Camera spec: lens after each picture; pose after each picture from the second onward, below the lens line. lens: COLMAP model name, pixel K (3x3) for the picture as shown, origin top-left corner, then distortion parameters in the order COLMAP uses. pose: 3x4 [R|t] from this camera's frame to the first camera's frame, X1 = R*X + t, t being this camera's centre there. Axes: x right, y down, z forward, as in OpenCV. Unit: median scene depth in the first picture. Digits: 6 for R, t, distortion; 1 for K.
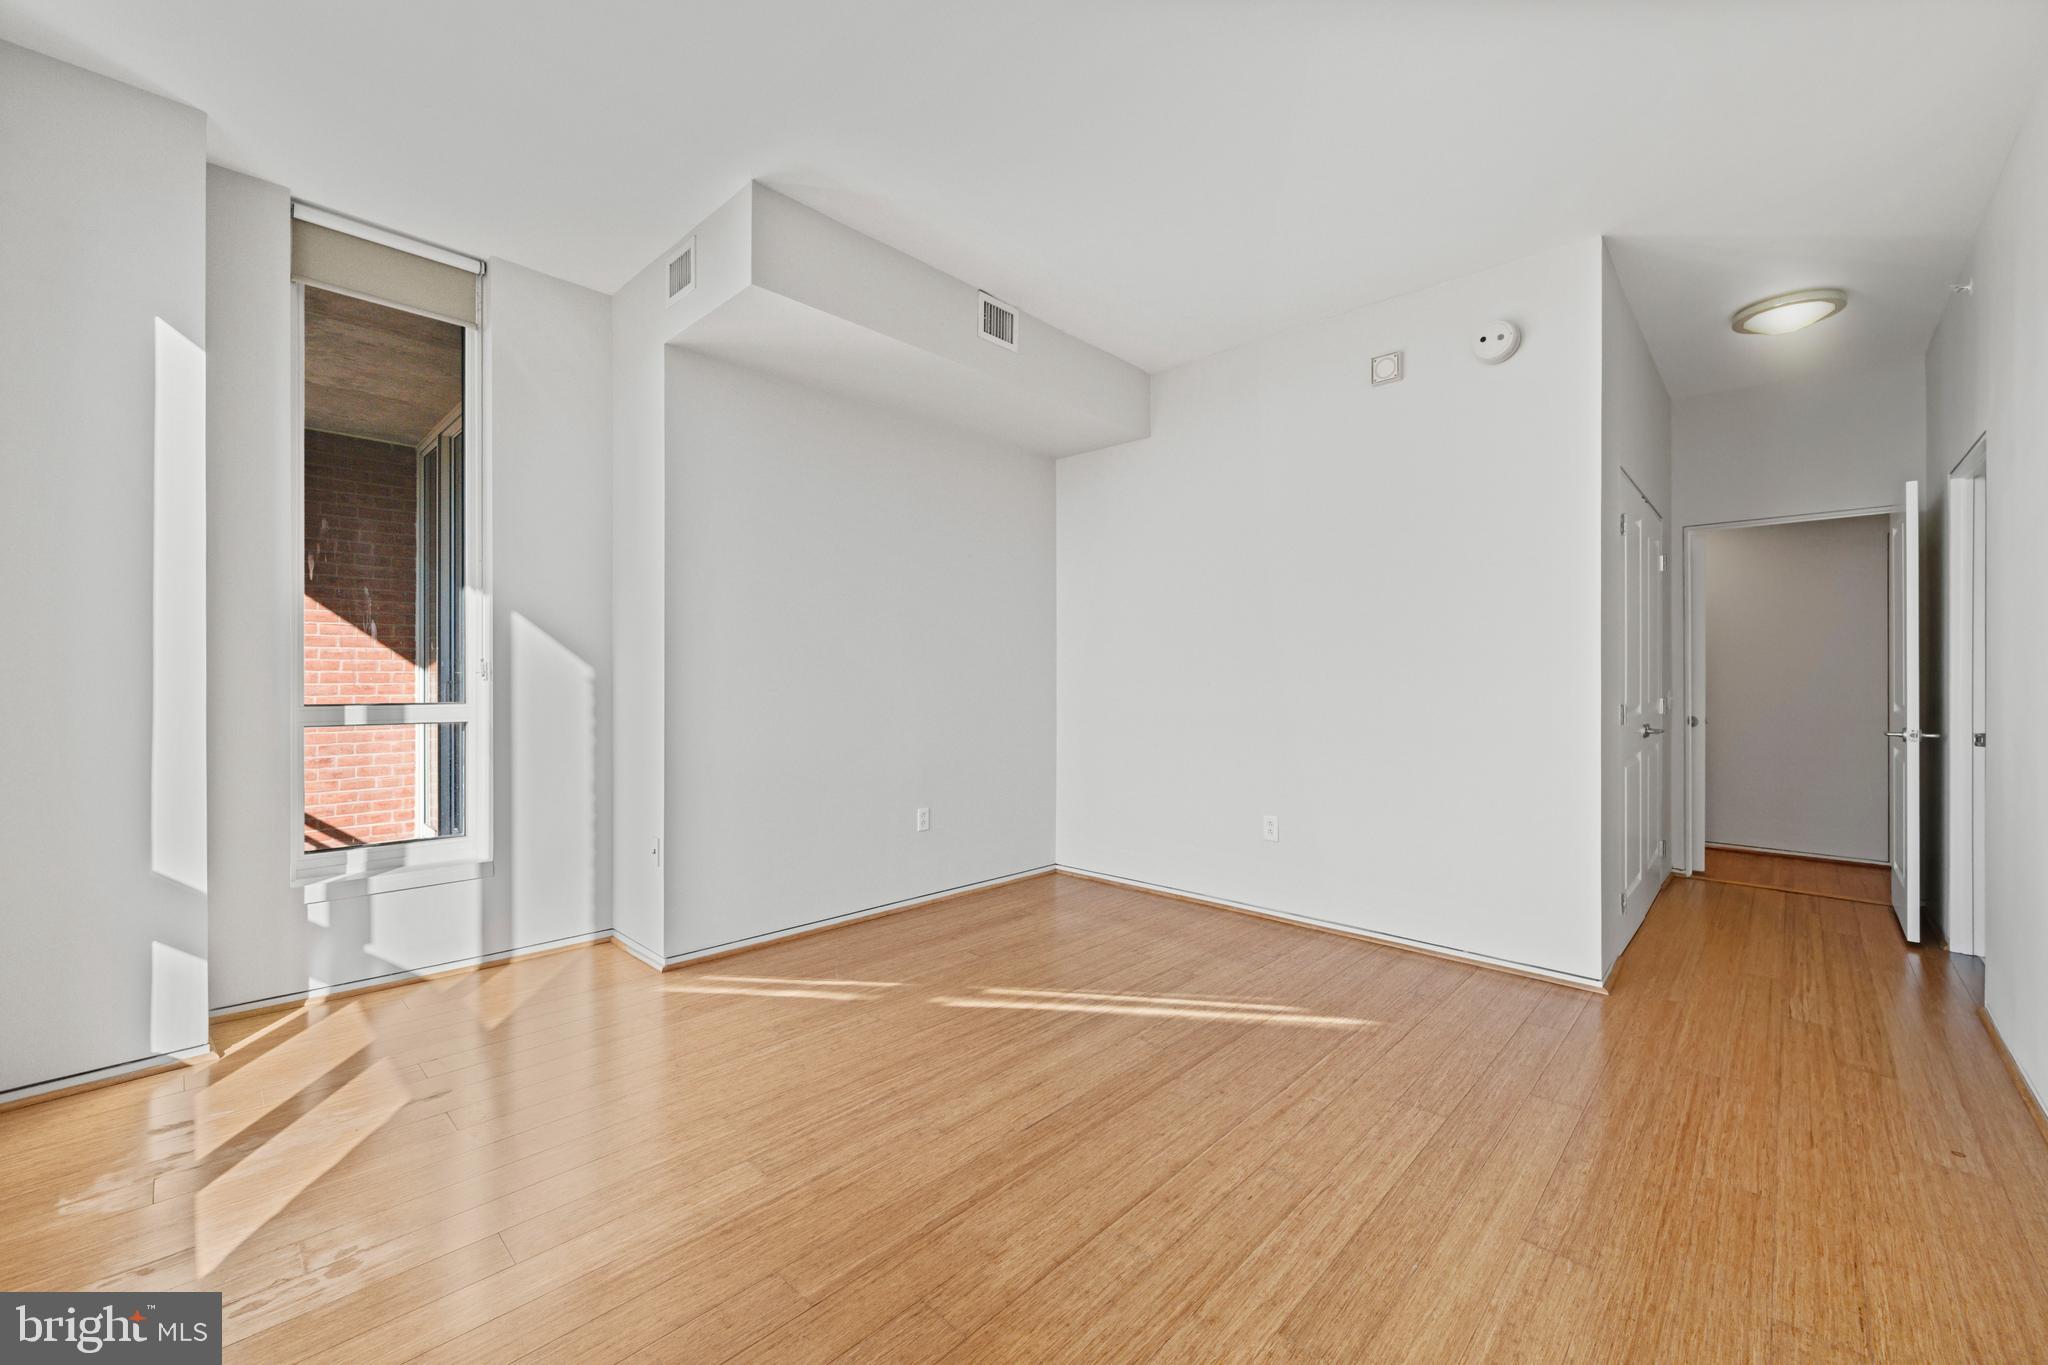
lens RADIAL K [[818.9, 0, 1025.2], [0, 818.9, 676.2], [0, 0, 1]] dist [0.000534, 0.000393]
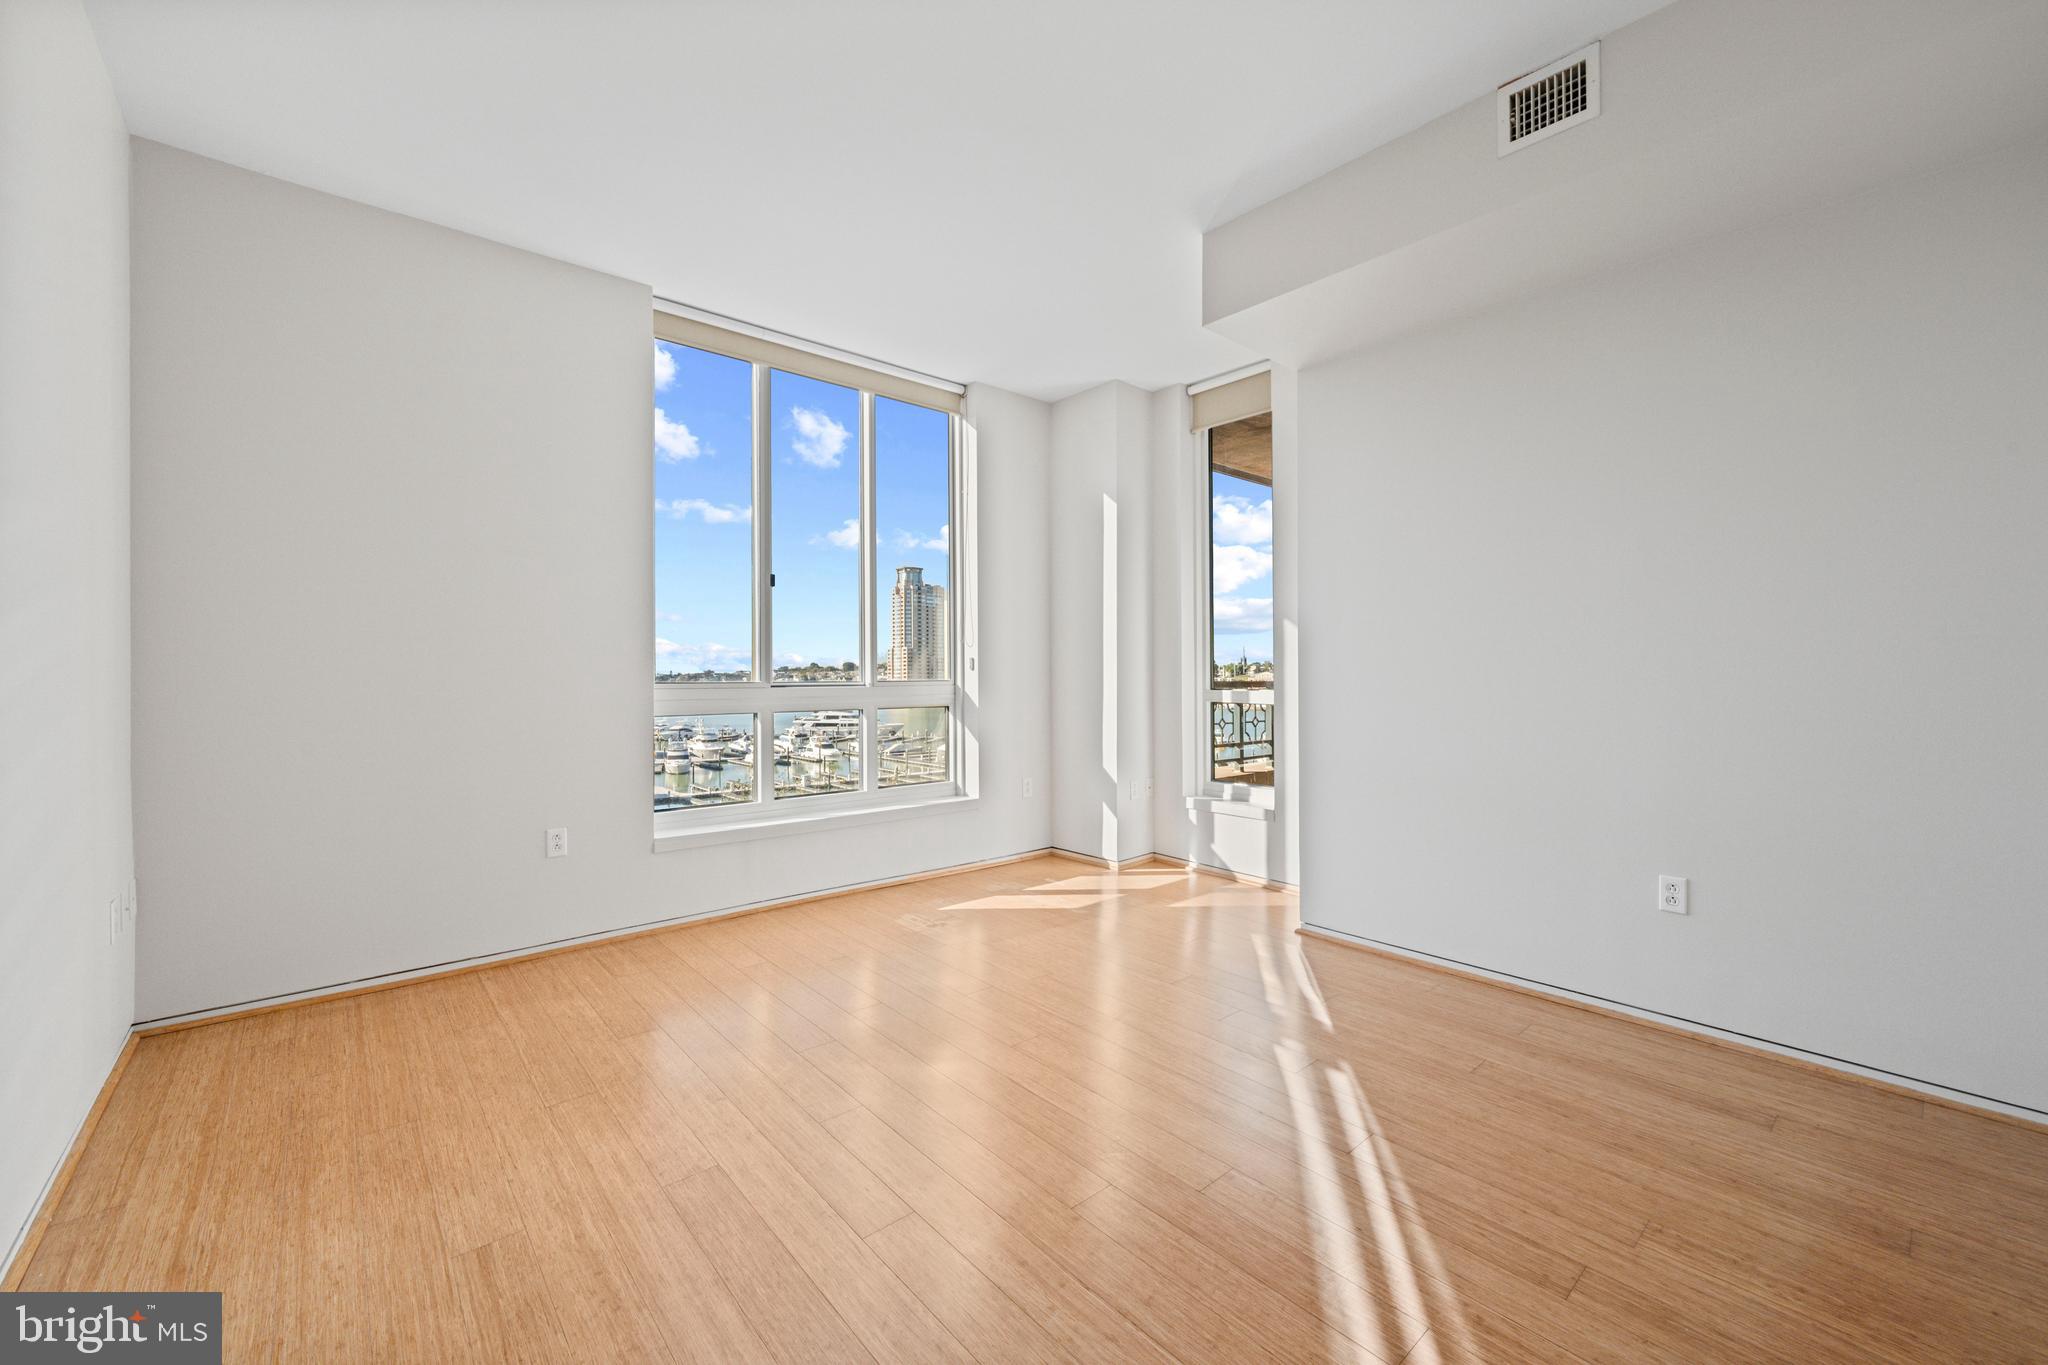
lens RADIAL K [[818.9, 0, 1016.1], [0, 818.9, 673.1], [0, 0, 1]] dist [0.000534, 0.000393]
pose [[-0.113002, -0.004397, -0.993585, 0.748023], [0.002726, 0.999985, -0.004735, 0.011072], [0.993591, -0.003244, -0.112988, 0.779858]]
